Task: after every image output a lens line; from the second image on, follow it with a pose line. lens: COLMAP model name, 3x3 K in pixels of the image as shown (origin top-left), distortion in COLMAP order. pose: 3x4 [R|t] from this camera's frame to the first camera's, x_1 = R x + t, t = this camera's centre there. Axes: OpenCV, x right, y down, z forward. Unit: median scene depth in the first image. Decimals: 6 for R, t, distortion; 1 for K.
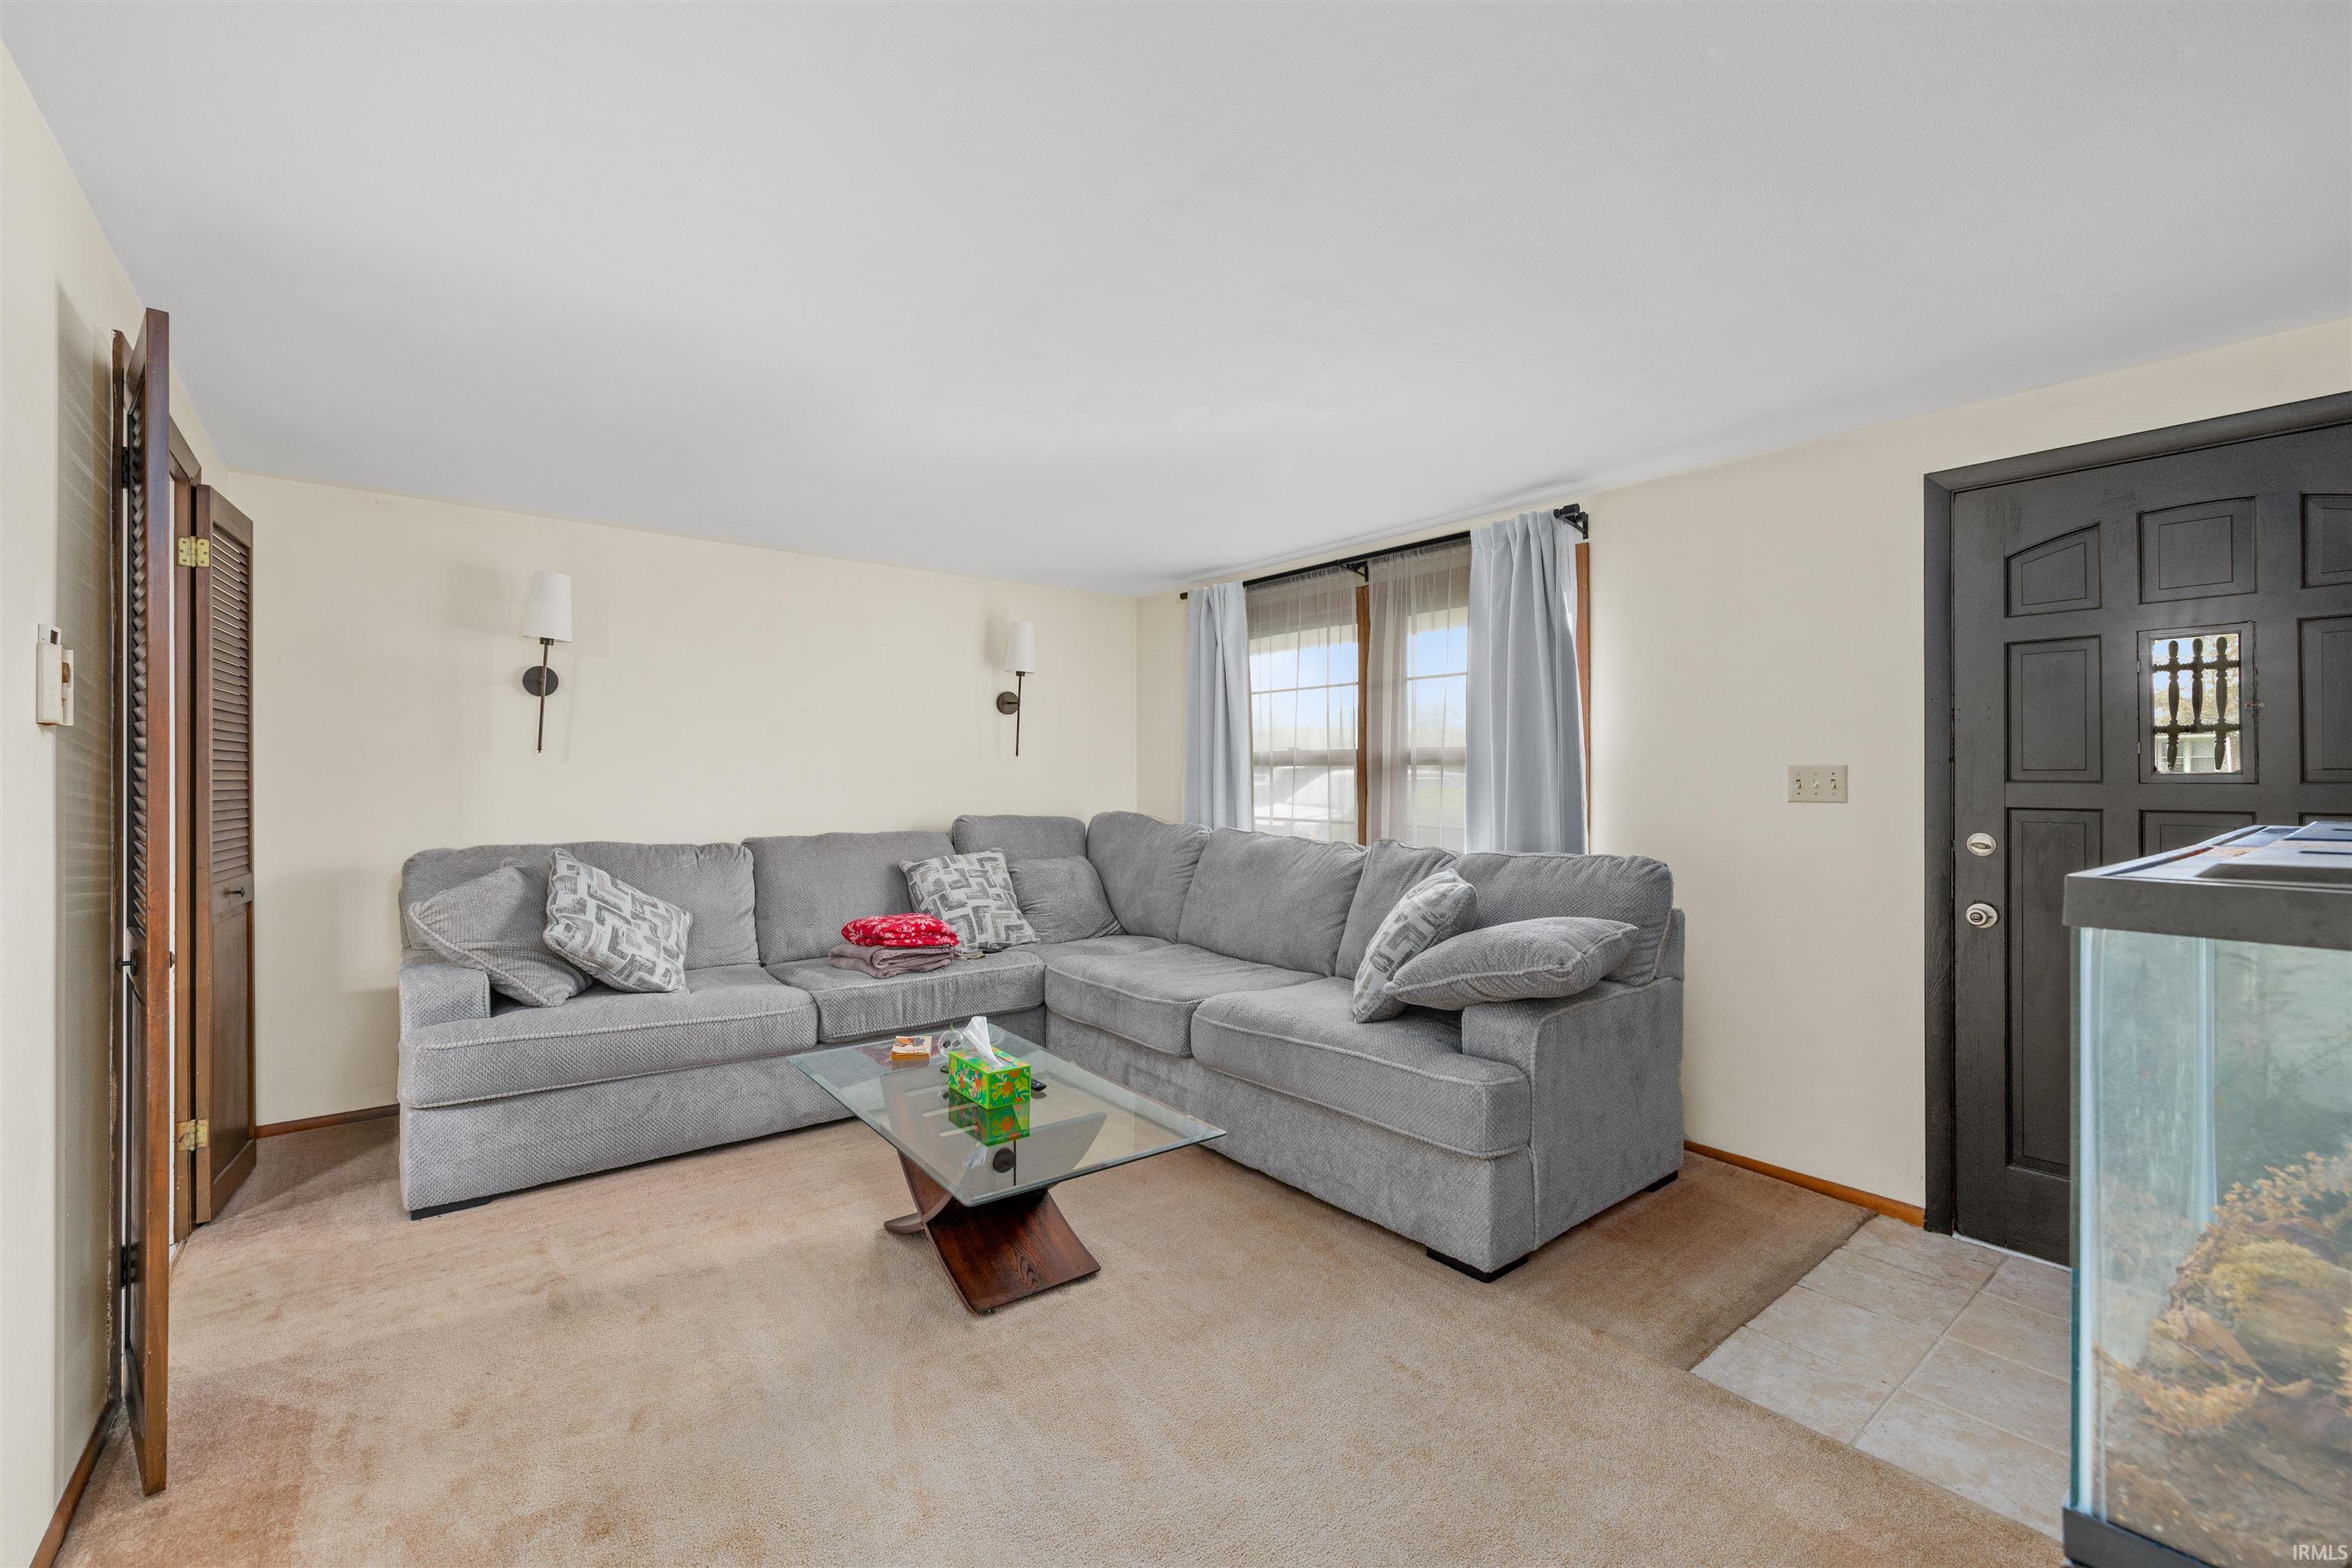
lens RADIAL K [[986.1, 0, 1176.0], [0, 986.1, 784.0], [0, 0, 1]] dist [-0.000194, 0.000164]
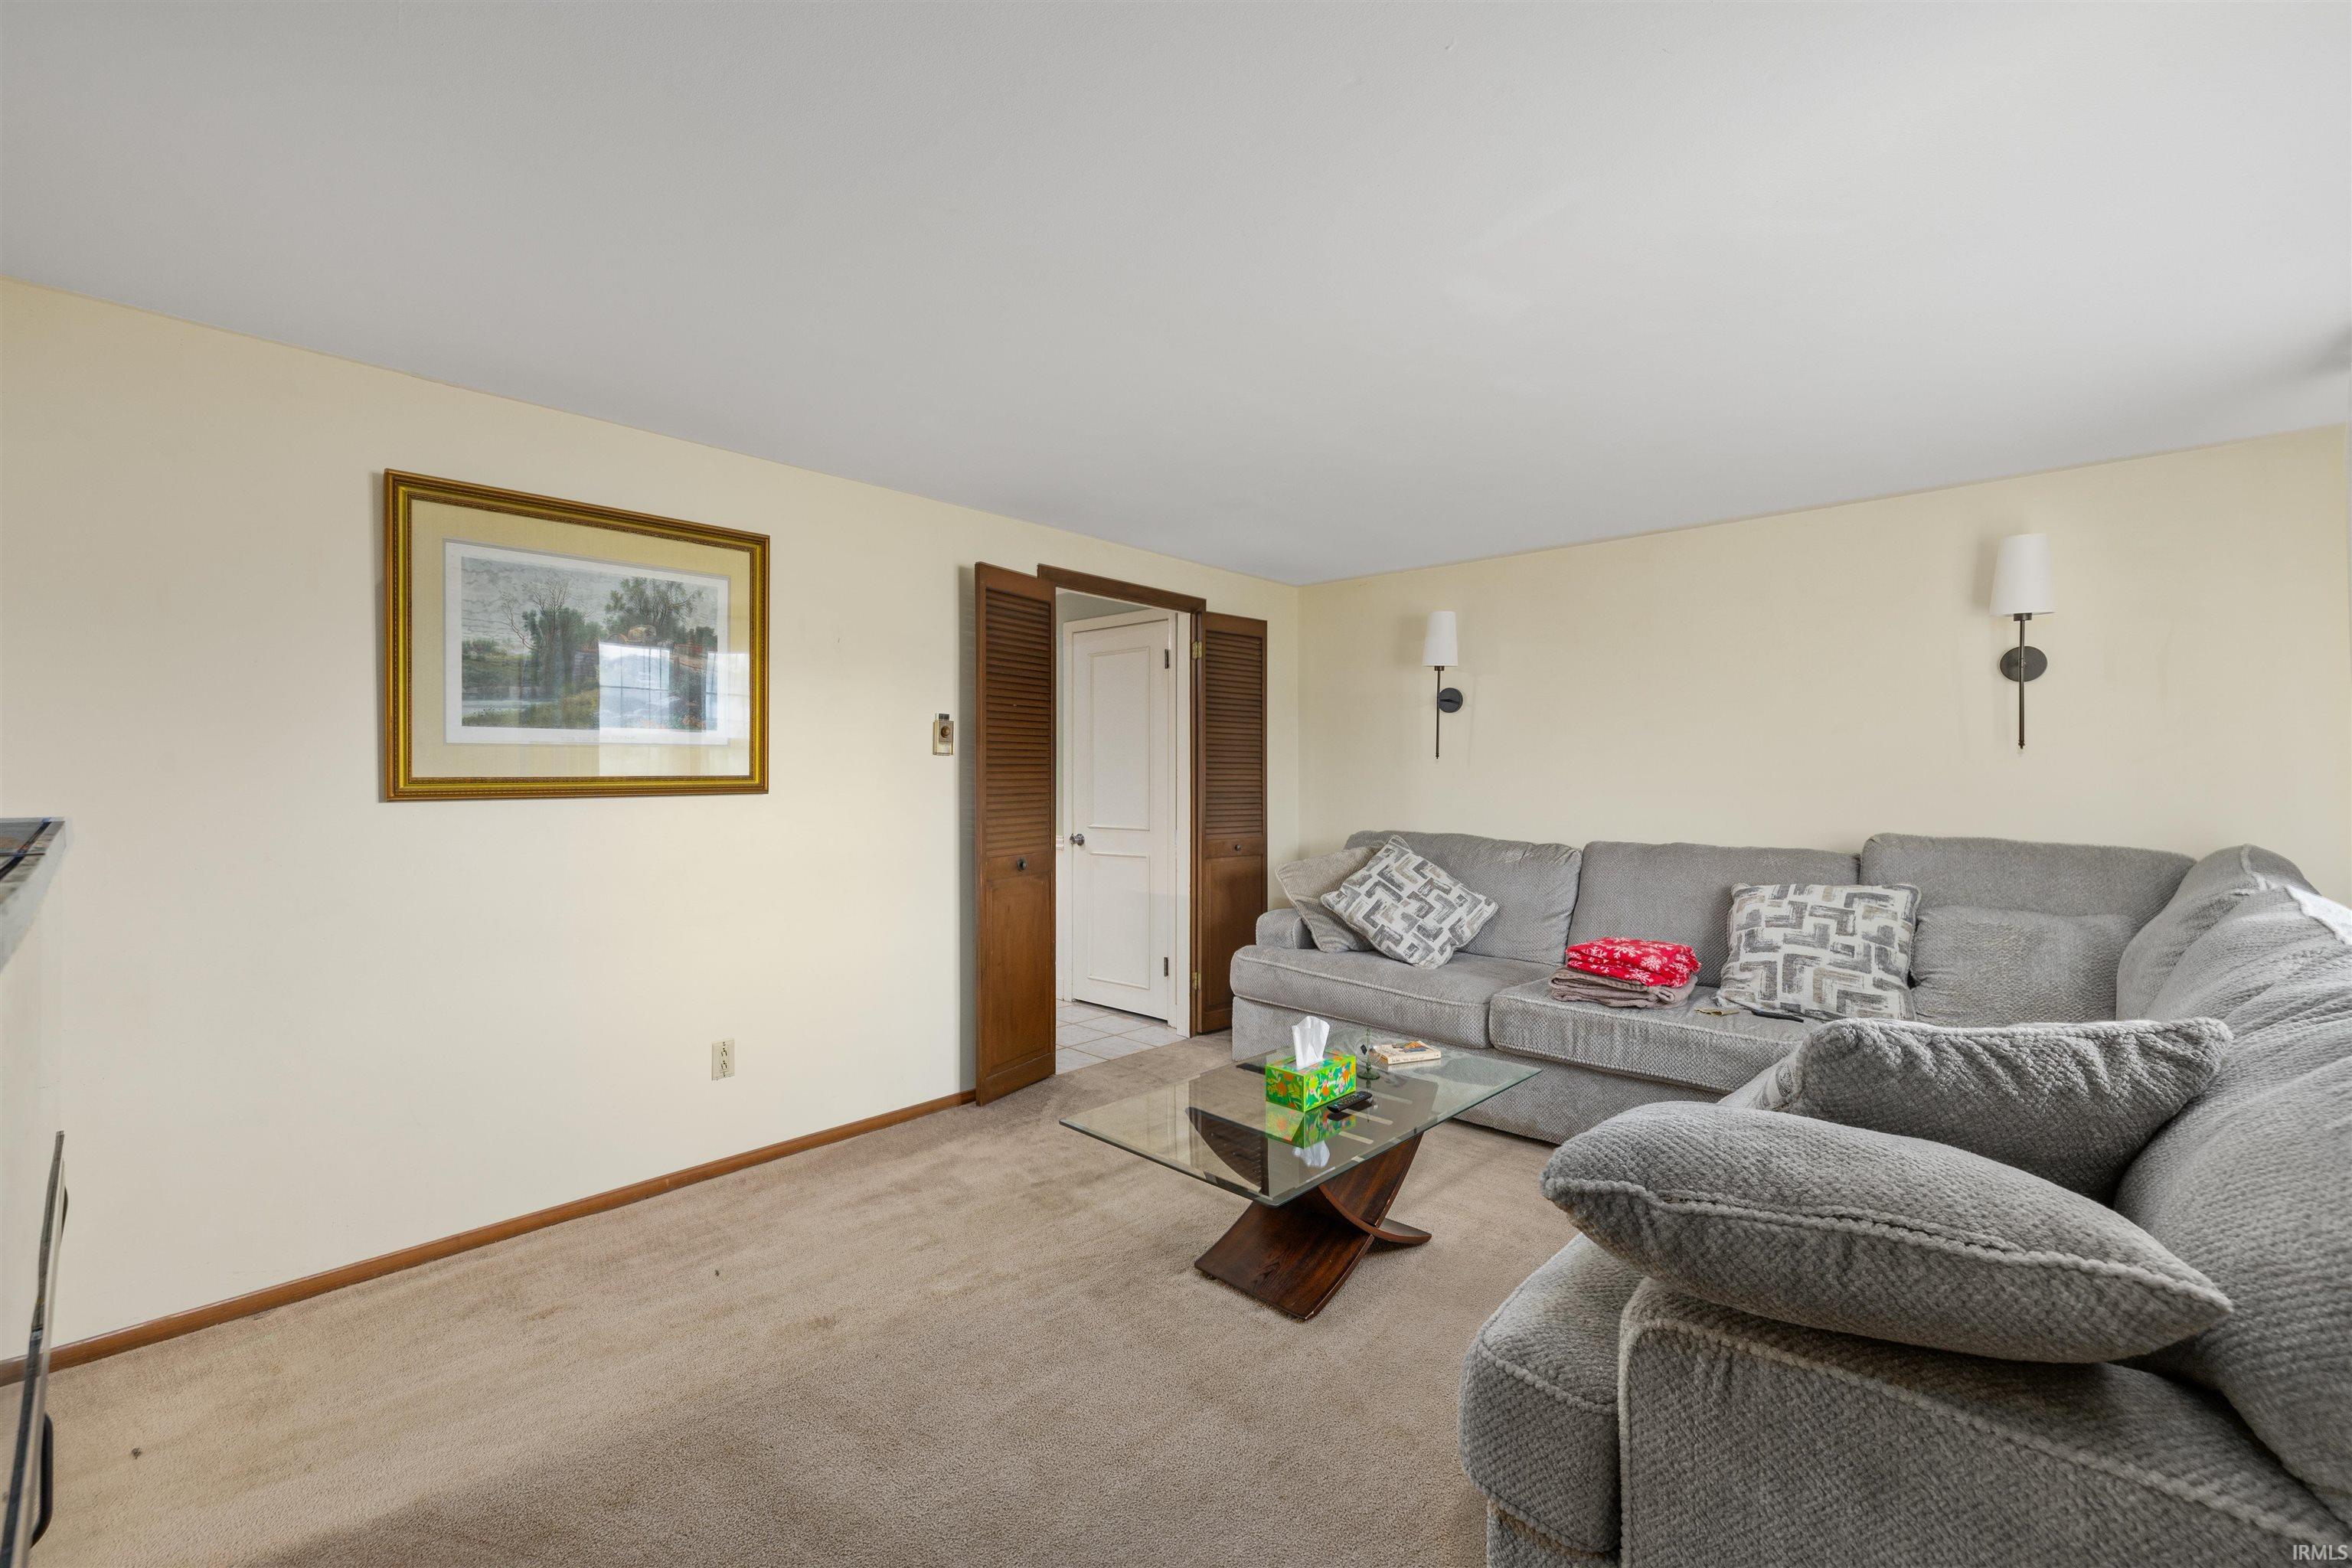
lens RADIAL K [[999.8, 0, 1176.0], [0, 999.8, 784.0], [0, 0, 1]] dist [0.018962, 0.000090]
pose [[0.145333, 0.011315, -0.989318, 0.551570], [-0.004068, 0.999933, 0.010839, -0.012452], [0.989374, 0.002449, 0.145369, 0.492352]]
